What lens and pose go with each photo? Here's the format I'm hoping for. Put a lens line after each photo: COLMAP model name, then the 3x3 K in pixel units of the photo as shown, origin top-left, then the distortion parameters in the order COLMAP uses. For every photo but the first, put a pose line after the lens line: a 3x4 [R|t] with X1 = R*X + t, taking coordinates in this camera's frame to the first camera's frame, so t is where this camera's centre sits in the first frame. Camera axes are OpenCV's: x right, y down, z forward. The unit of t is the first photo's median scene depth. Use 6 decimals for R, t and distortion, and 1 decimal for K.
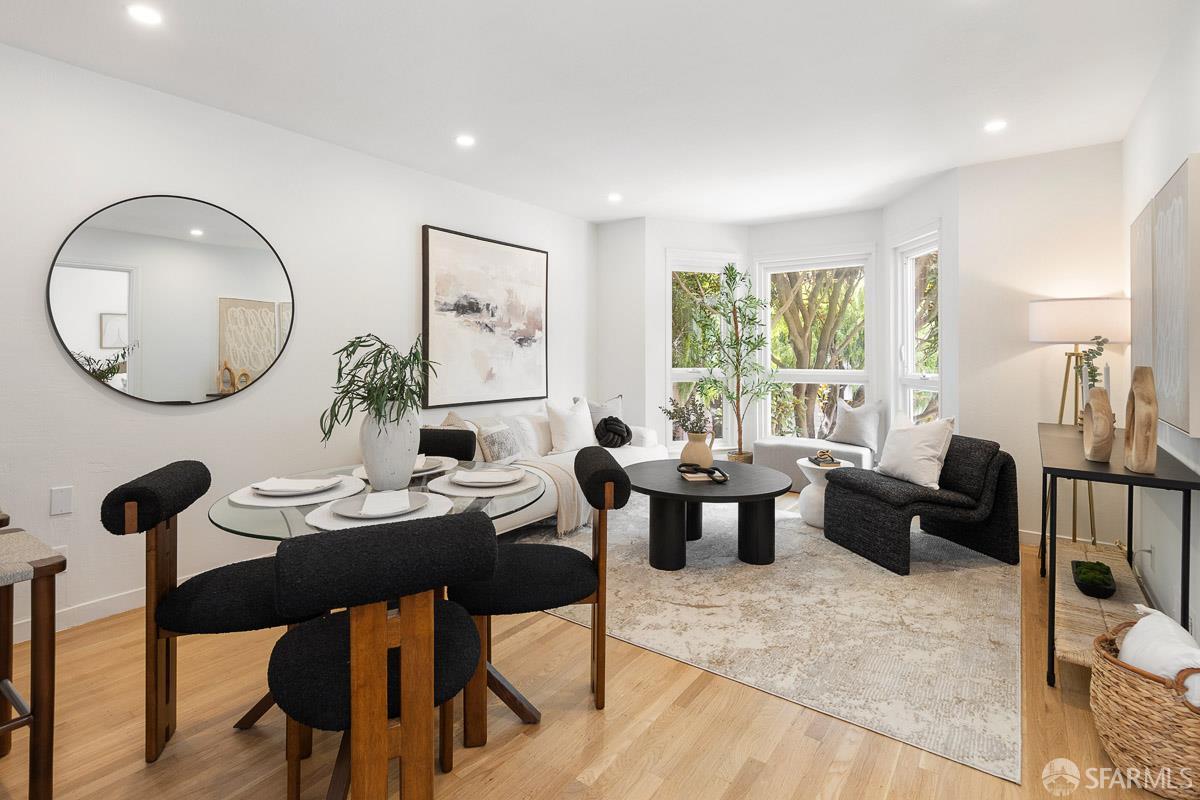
lens RADIAL K [[575.5, 0, 602.4], [0, 575.5, 342.0], [0, 0, 1]] dist [0.010844, -0.000071]
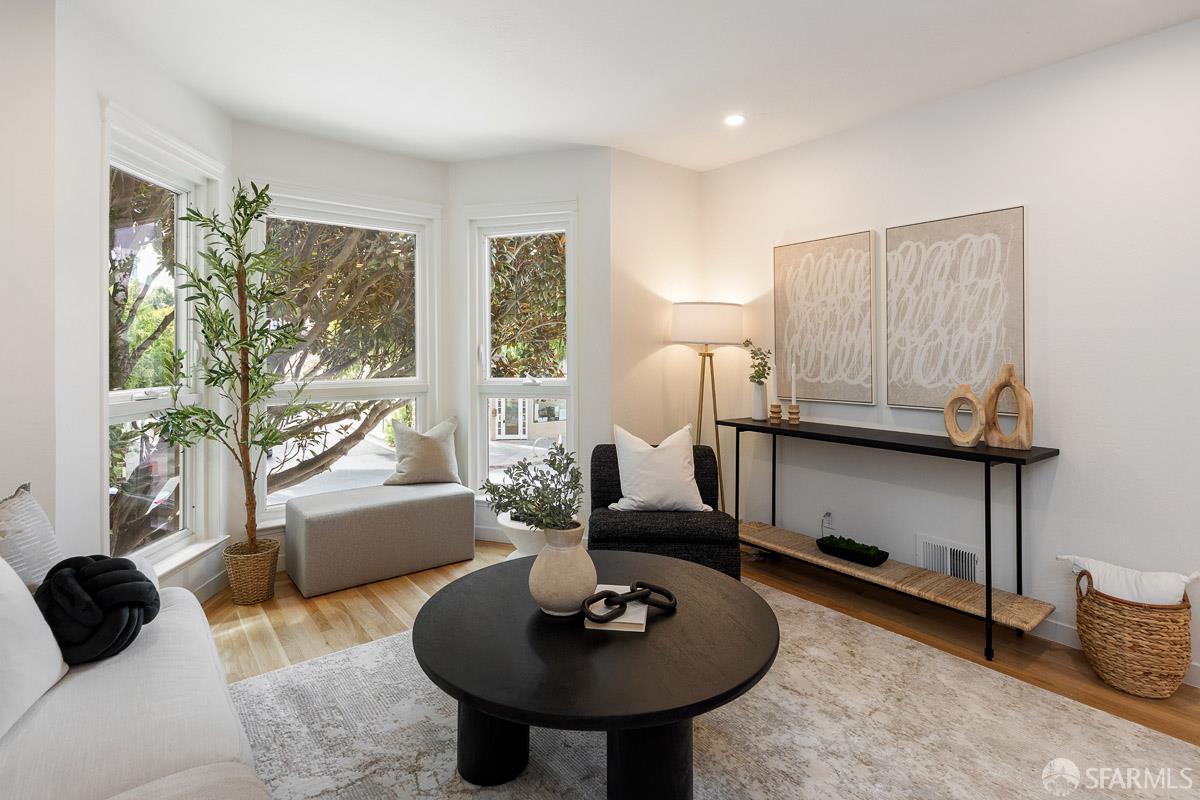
lens RADIAL K [[585.0, 0, 593.4], [0, 585.0, 350.0], [0, 0, 1]] dist [0.001726, 0.000058]
pose [[0.275300, 0.001760, 0.961357, -0.238728], [-0.014481, 0.999892, 0.002316, 0.010932], [-0.961249, -0.014559, 0.275296, 0.701804]]
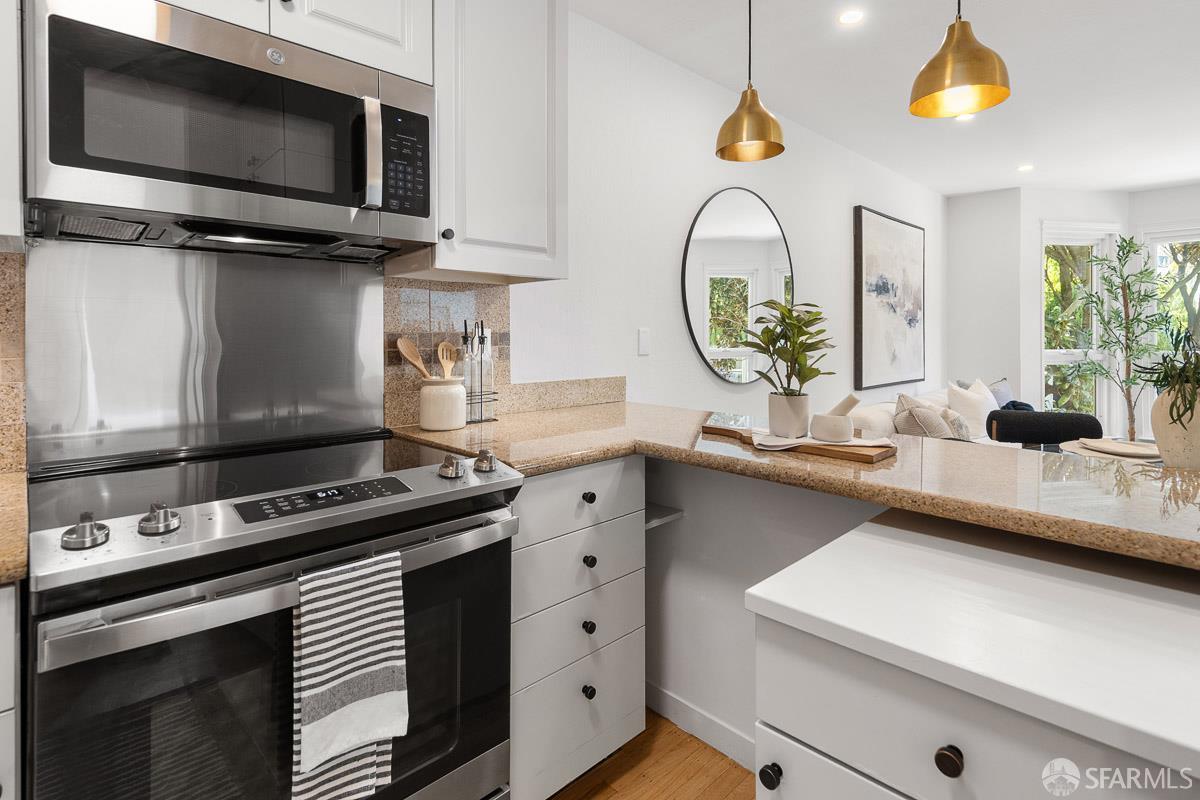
lens RADIAL K [[592.0, 0, 602.9], [0, 592.0, 335.3], [0, 0, 1]] dist [0.009320, 0.000196]
pose [[0.985373, -0.002141, -0.170398, -0.537472], [0.005872, 0.999754, 0.021399, -0.003185], [0.170310, -0.022087, 0.985143, -0.089317]]
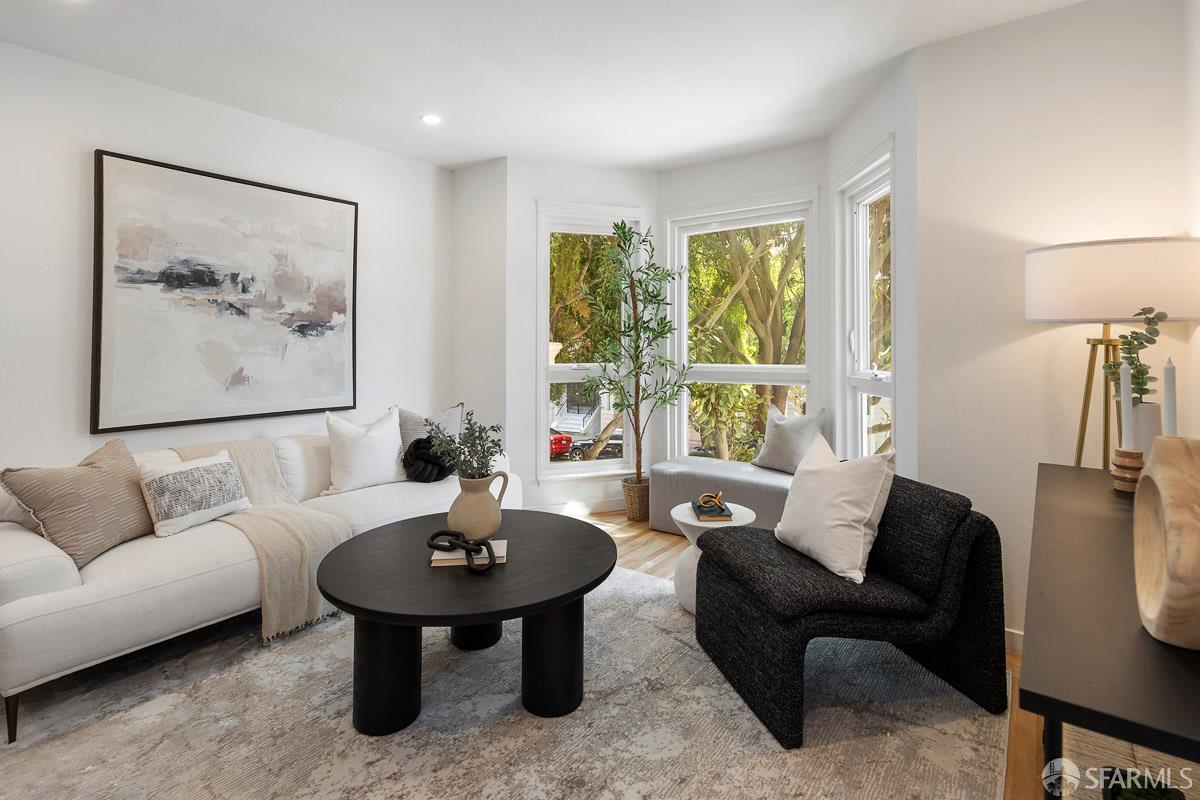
lens RADIAL K [[592.0, 0, 602.9], [0, 592.0, 335.3], [0, 0, 1]] dist [0.009320, 0.000196]
pose [[0.999927, -0.007649, -0.009363, 0.253107], [0.007707, 0.999951, 0.006151, 0.005789], [0.009315, -0.006223, 0.999937, 0.315977]]
